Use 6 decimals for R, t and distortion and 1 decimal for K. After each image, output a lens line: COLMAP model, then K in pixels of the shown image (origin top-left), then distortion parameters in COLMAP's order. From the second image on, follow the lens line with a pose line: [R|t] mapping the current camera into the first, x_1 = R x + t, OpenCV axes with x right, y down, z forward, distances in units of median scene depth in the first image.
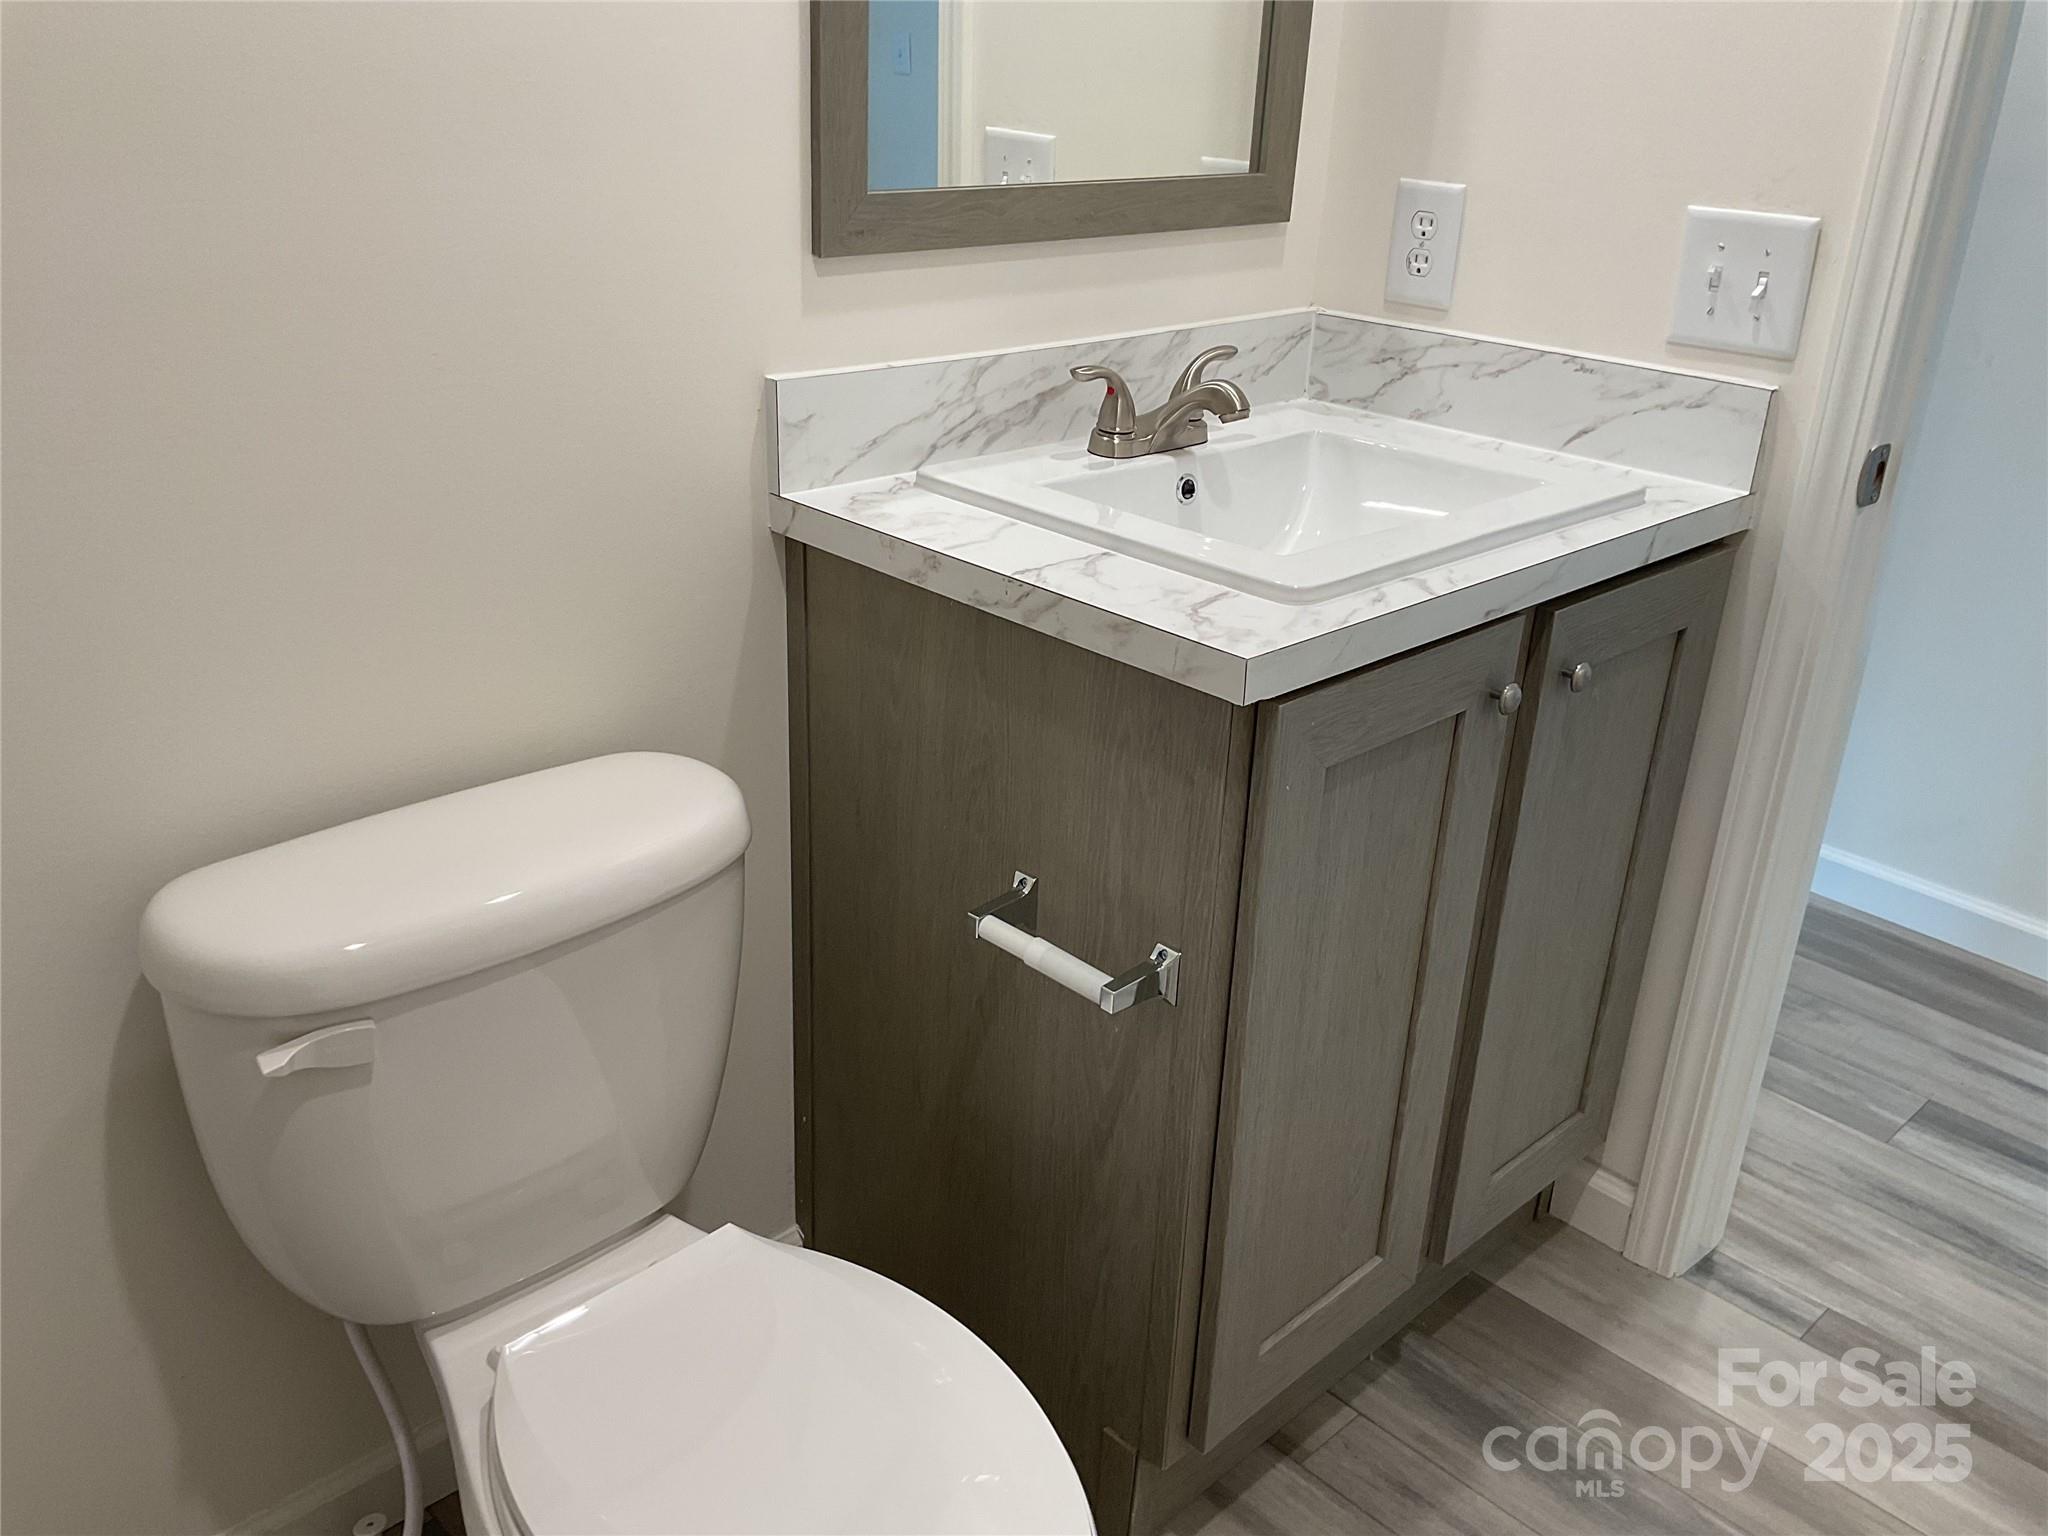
lens RADIAL K [[1681.5, 0, 1024.0], [0, 1681.5, 768.0], [0, 0, 1]] dist [0.027720, -0.006900]
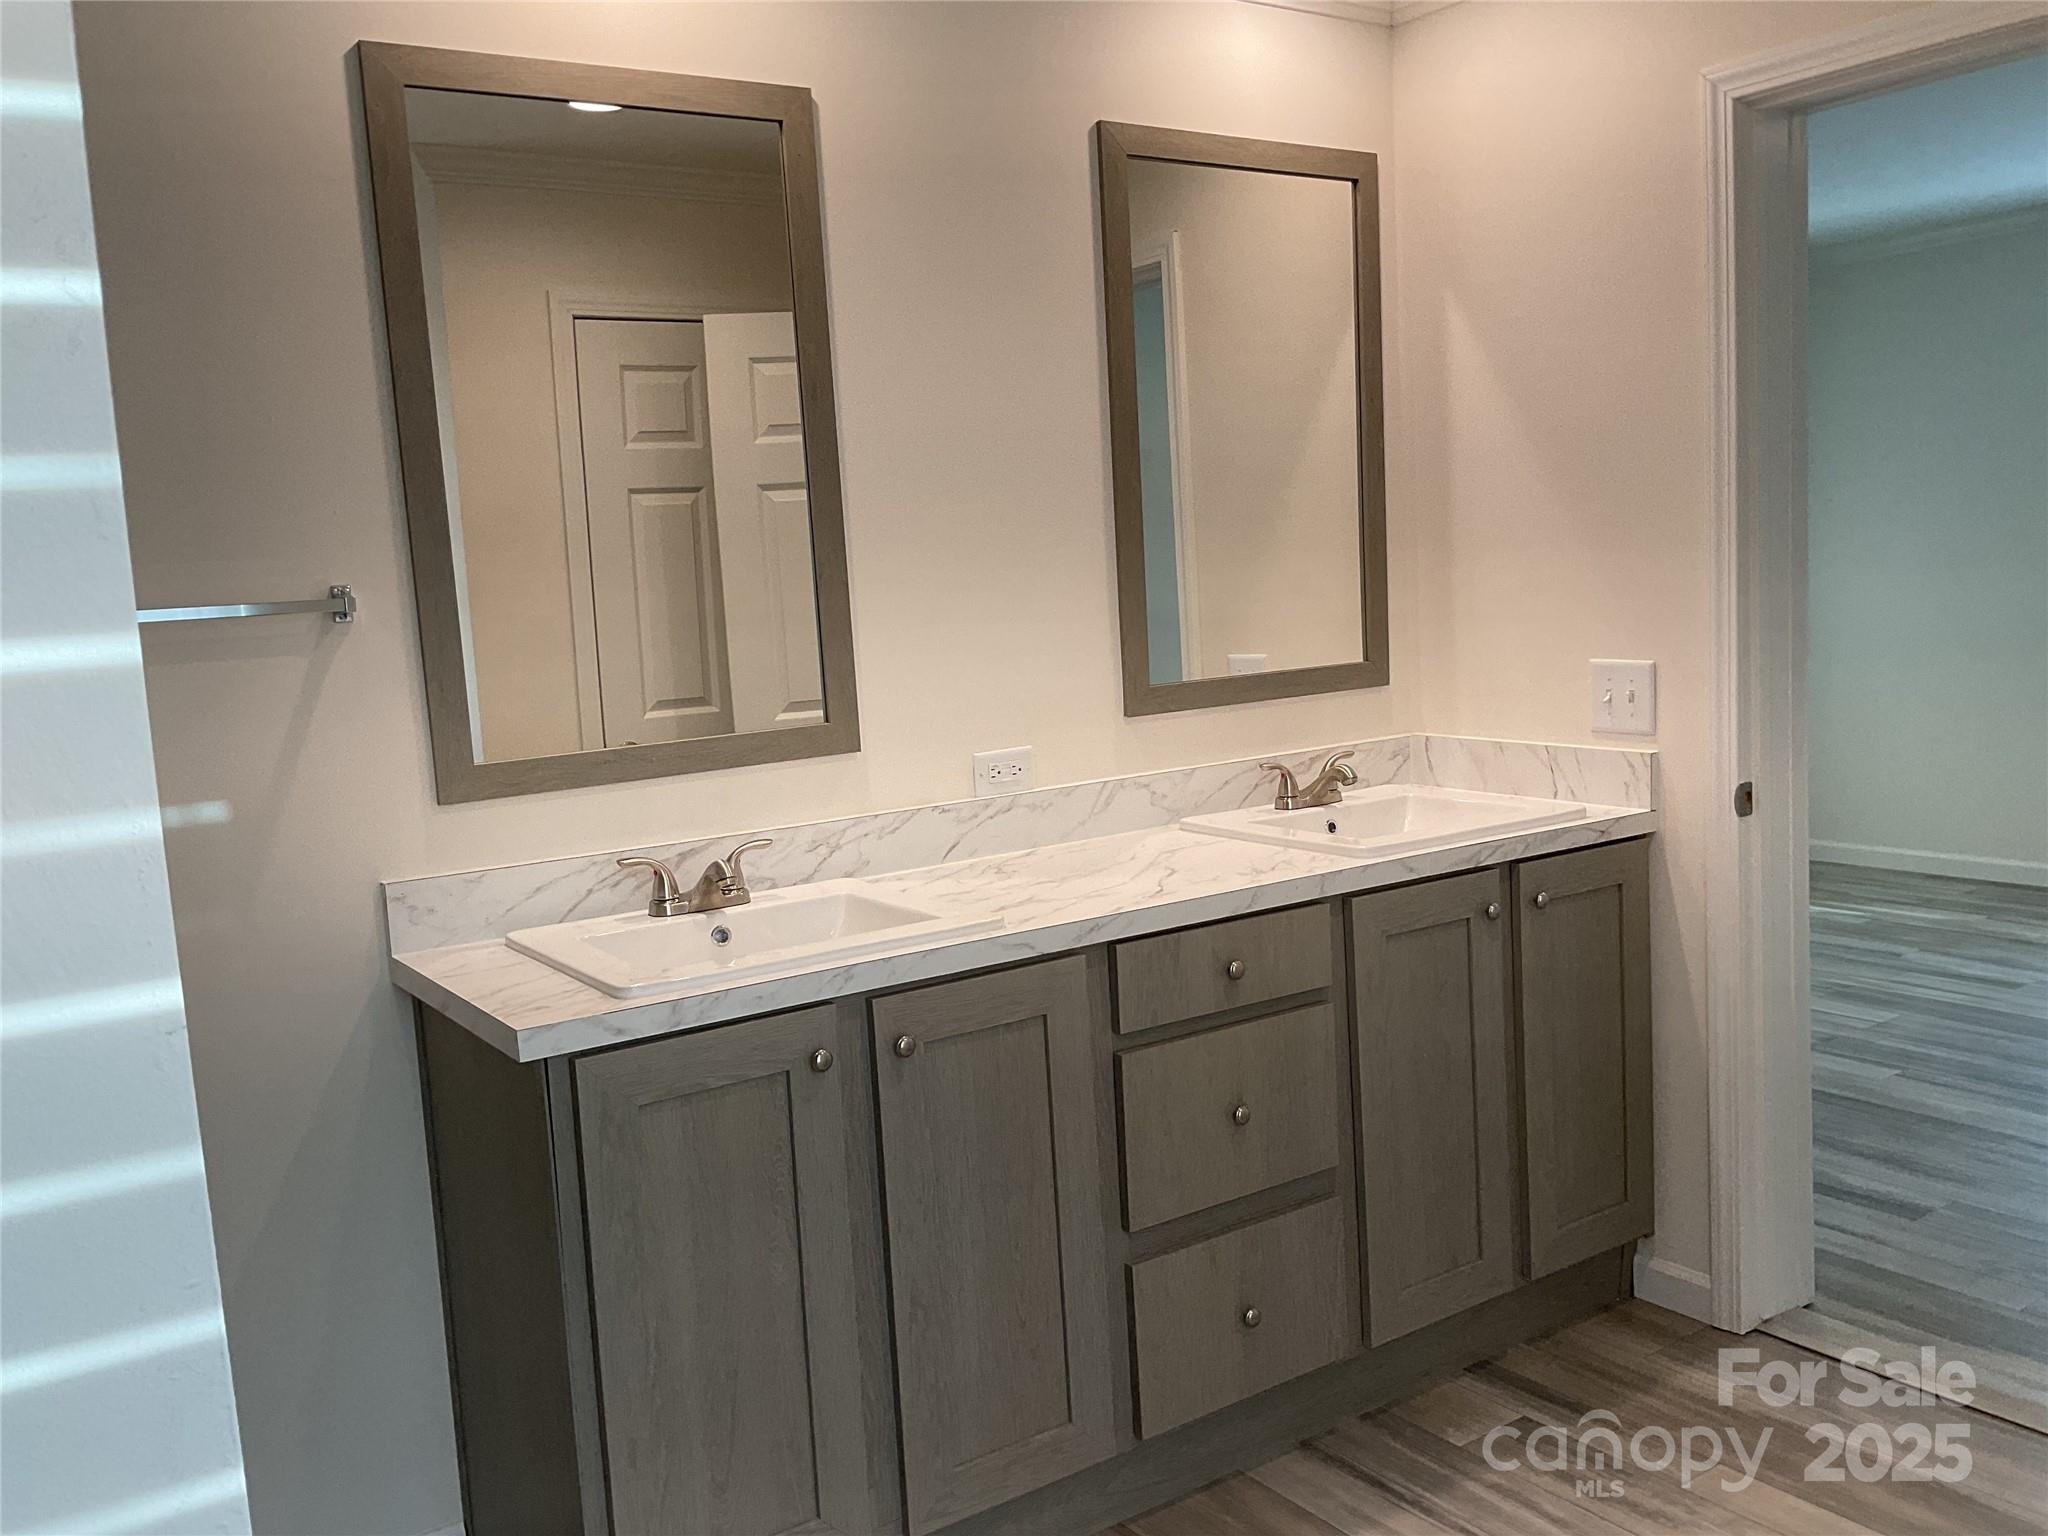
lens RADIAL K [[1681.5, 0, 1024.0], [0, 1681.5, 768.0], [0, 0, 1]] dist [0.027720, -0.006900]
pose [[0.984660, -0.068775, -0.160361, 0.065575], [0.021227, 0.959433, -0.281136, 0.286090], [0.173191, 0.273420, 0.946175, -0.821855]]
